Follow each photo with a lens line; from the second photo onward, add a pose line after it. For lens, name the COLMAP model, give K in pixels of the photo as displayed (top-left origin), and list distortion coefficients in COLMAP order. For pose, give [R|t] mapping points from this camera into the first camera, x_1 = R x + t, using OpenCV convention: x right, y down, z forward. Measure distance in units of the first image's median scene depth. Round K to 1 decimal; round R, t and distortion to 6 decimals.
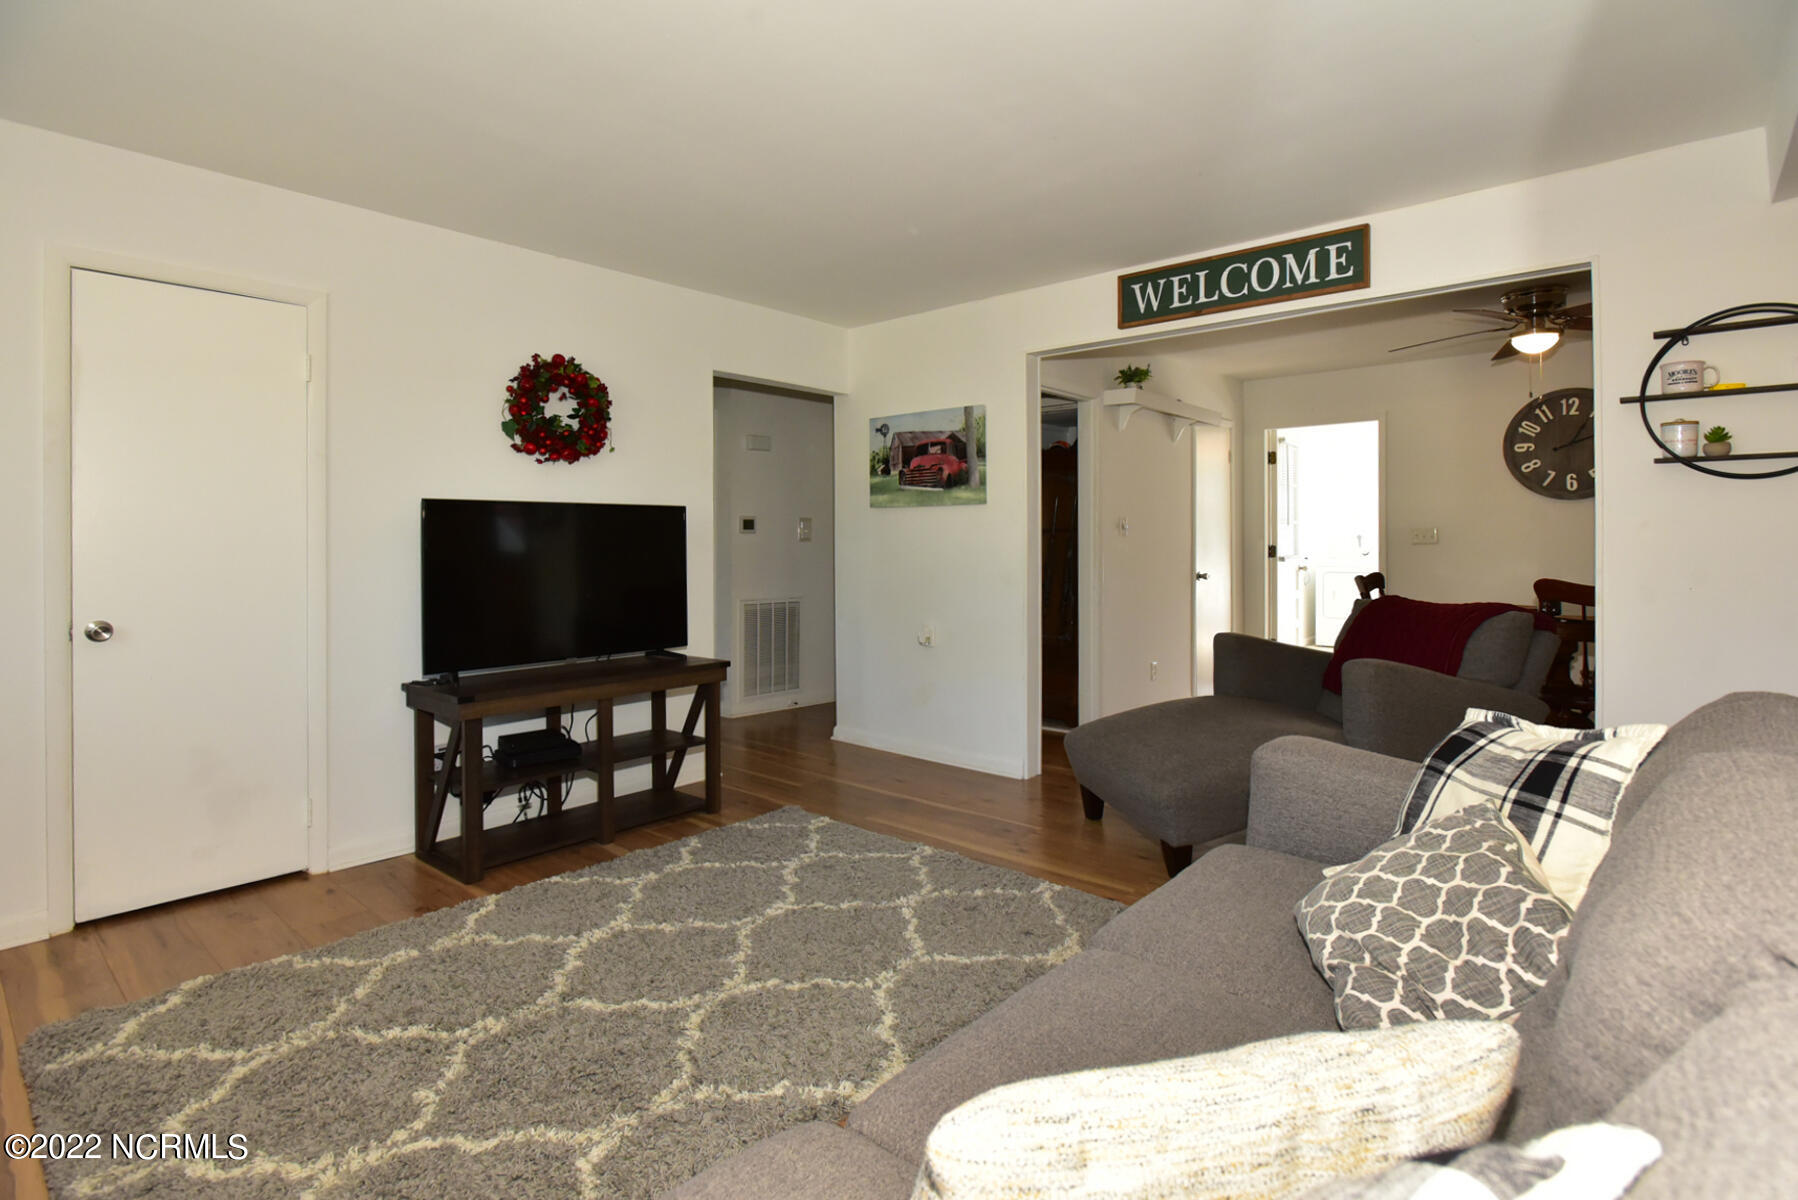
lens RADIAL K [[885.2, 0, 913.8], [0, 885.2, 536.3], [0, 0, 1]] dist [0.000391, 0.000027]
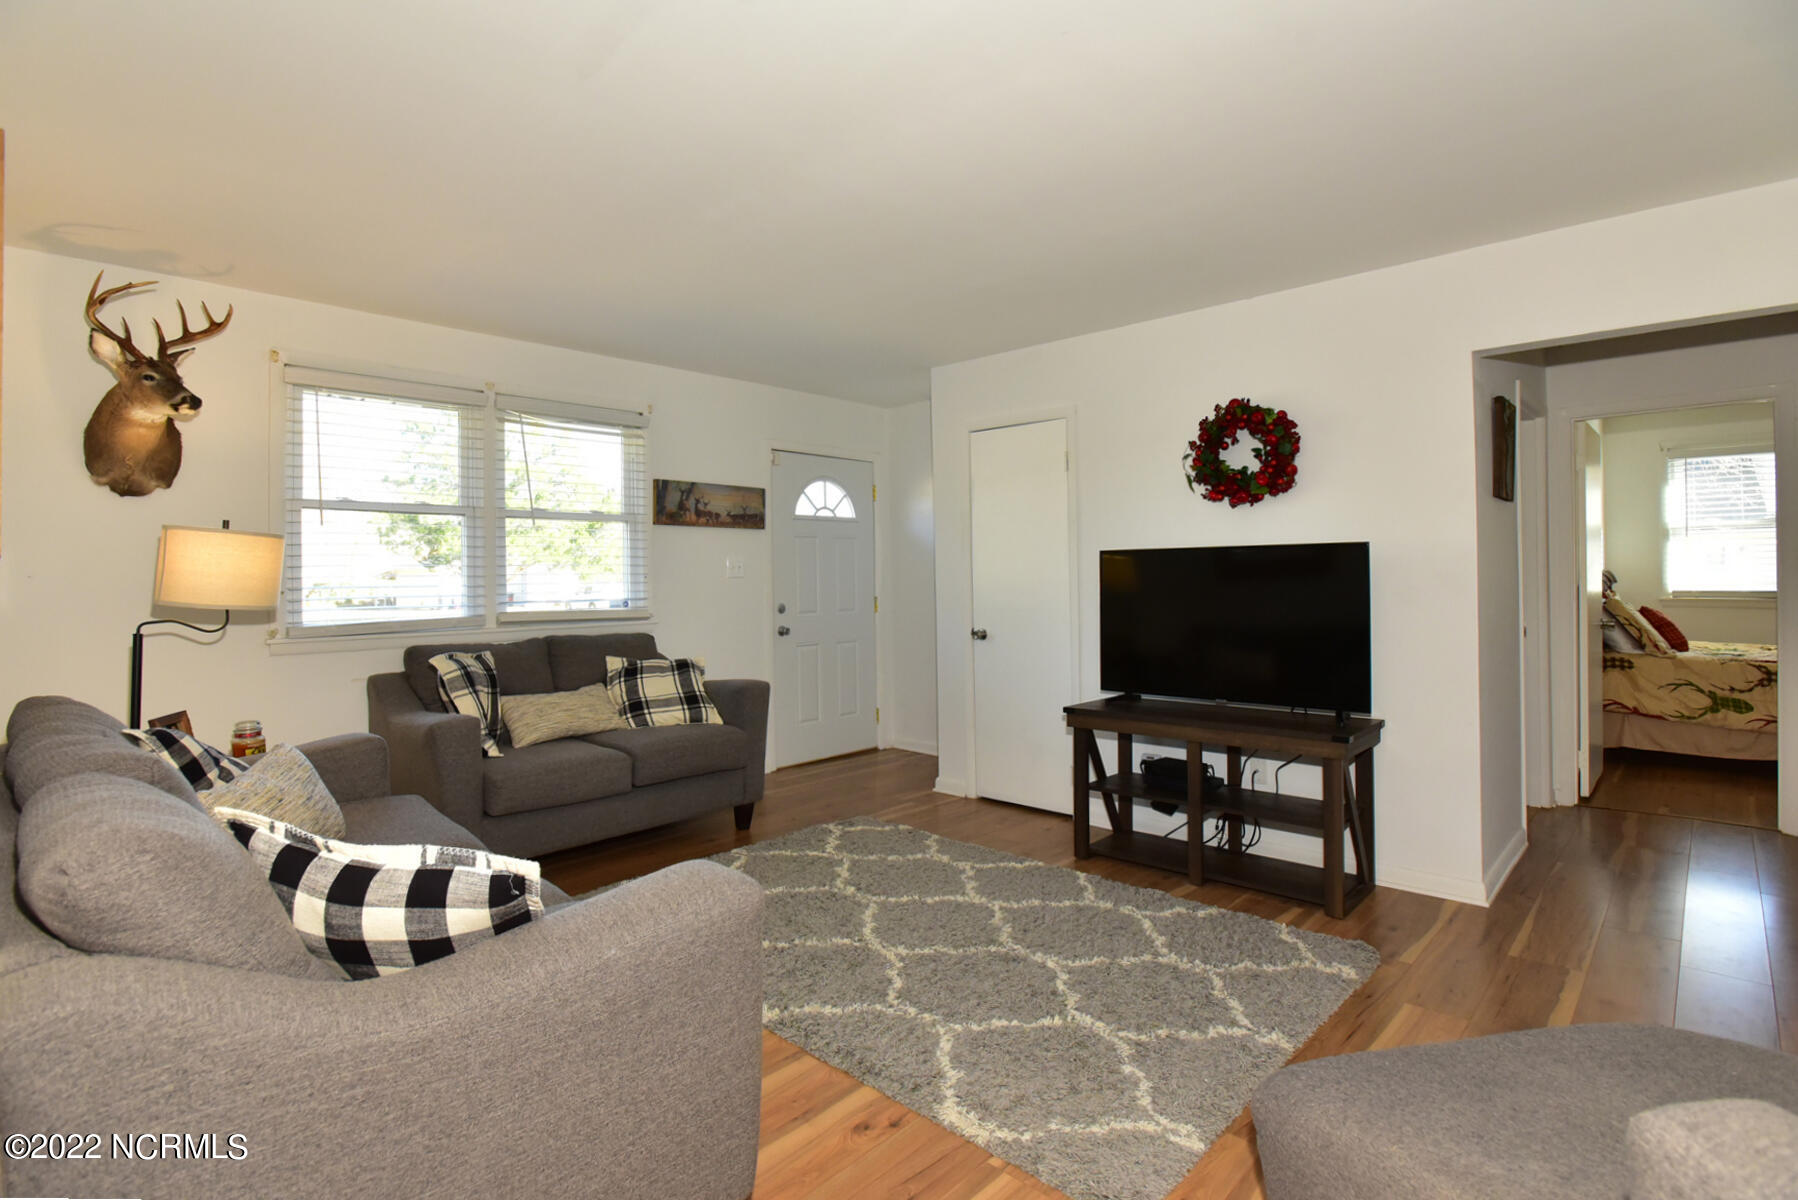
lens RADIAL K [[917.4, 0, 898.5], [0, 917.4, 570.4], [0, 0, 1]] dist [0.000238, -0.000100]
pose [[-0.052904, -0.003739, -0.998593, 0.743454], [0.017749, 0.999832, -0.004684, -0.013743], [0.998442, -0.017971, -0.052829, 0.745616]]
